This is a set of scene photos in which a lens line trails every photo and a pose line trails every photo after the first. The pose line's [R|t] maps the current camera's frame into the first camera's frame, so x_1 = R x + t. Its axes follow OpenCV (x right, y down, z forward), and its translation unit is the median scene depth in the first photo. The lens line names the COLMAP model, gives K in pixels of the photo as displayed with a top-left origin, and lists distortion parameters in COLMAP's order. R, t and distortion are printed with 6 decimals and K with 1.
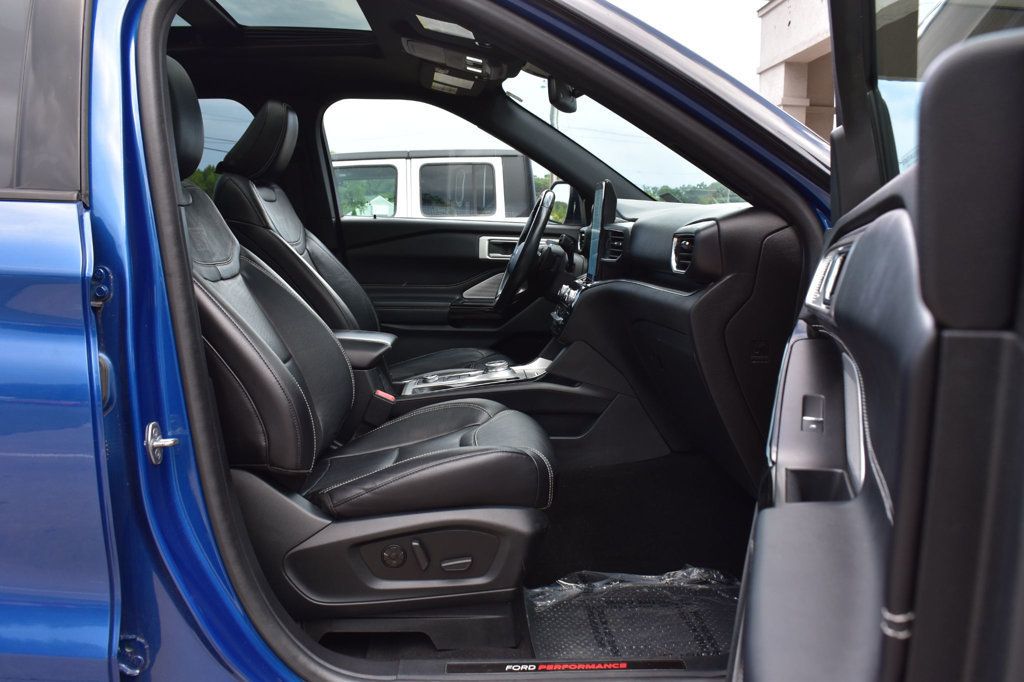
lens RADIAL K [[868.8, 0, 512.0], [0, 868.8, 341.0], [0, 0, 1]] dist [-0.070361, 0.001785]
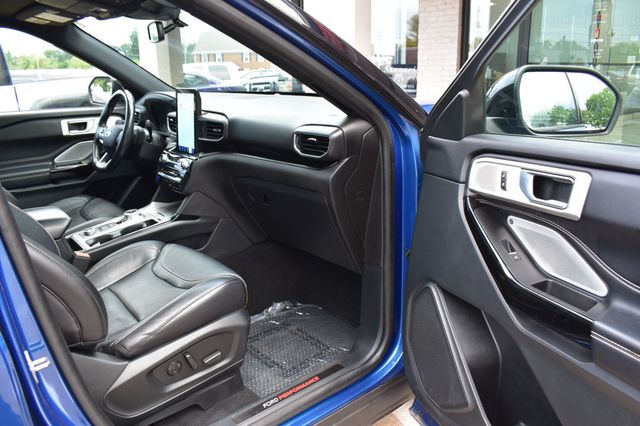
lens RADIAL K [[491.8, 0, 320.0], [0, 491.8, 213.0], [0, 0, 1]] dist [-0.095647, 0.003919]
pose [[0.814071, -0.206897, 0.542662, -0.246872], [0.122092, 0.974478, 0.188377, -0.109482], [-0.567787, -0.087097, 0.818555, 0.131830]]
